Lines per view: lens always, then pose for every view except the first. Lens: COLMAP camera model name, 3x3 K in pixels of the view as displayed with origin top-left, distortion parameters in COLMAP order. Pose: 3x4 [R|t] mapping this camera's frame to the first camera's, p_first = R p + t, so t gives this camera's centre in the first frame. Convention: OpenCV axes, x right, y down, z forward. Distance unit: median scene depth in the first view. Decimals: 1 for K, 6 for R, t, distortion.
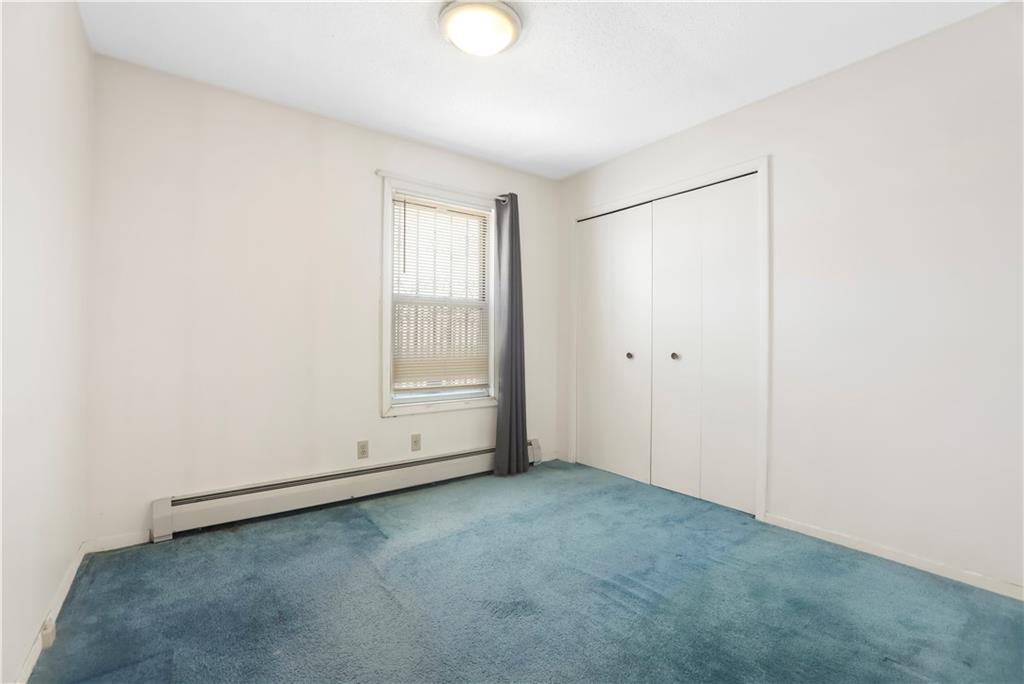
lens RADIAL K [[447.1, 0, 512.0], [0, 447.1, 342.0], [0, 0, 1]] dist [-0.064002, 0.019253]
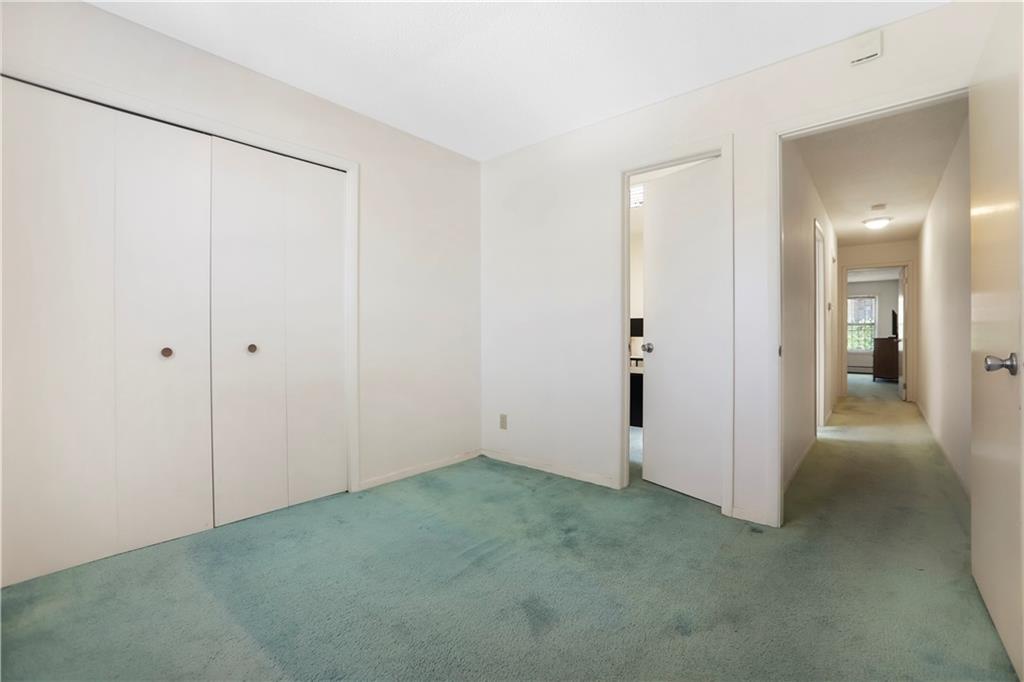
lens RADIAL K [[447.1, 0, 512.0], [0, 447.1, 341.0], [0, 0, 1]] dist [-0.064002, 0.019253]
pose [[-0.216359, -0.020876, 0.976091, -0.625291], [0.004462, 0.999740, 0.022370, 0.003311], [-0.976304, 0.009195, -0.216210, 0.882061]]
